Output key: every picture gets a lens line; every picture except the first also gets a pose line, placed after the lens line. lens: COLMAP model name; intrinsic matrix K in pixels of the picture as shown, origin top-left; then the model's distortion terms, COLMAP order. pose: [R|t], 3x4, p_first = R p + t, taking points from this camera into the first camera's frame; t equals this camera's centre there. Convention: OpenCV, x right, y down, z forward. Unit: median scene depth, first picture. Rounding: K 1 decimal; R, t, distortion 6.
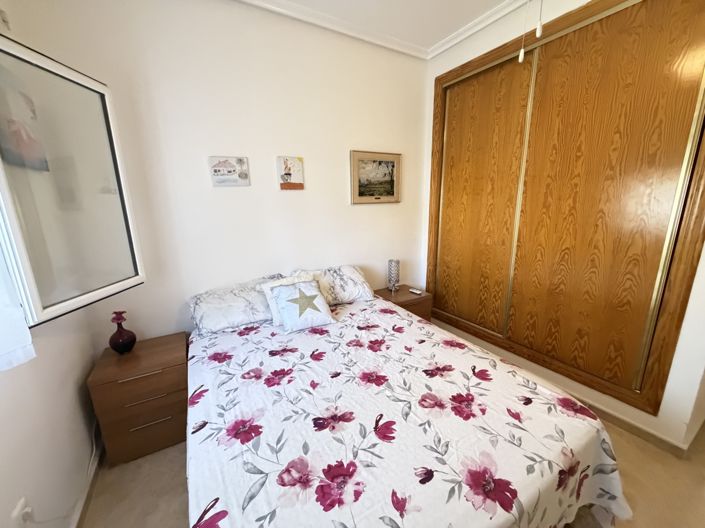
lens RADIAL K [[280.6, 0, 351.6], [0, 280.6, 265.5], [0, 0, 1]] dist [0.000955, -0.000151]
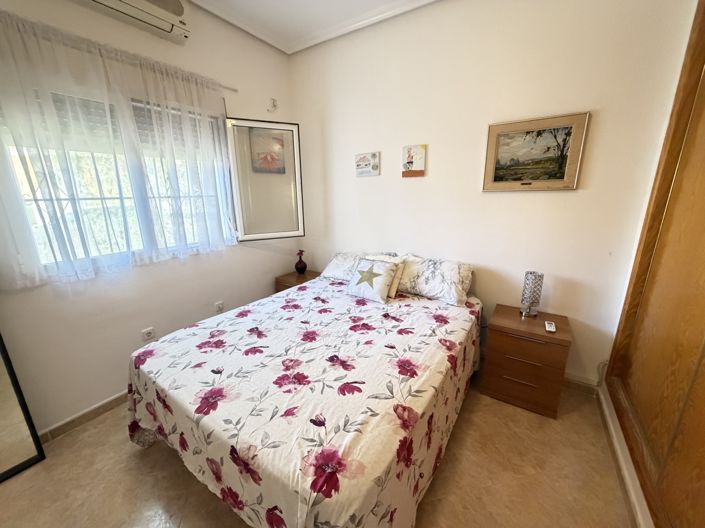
lens RADIAL K [[280.6, 0, 350.5], [0, 280.6, 264.7], [0, 0, 1]] dist [0.000955, -0.000151]
pose [[0.444877, 0.238093, -0.863363, 0.752159], [-0.195595, 0.966573, 0.165768, -0.089396], [0.873972, 0.095123, 0.476576, 0.360393]]
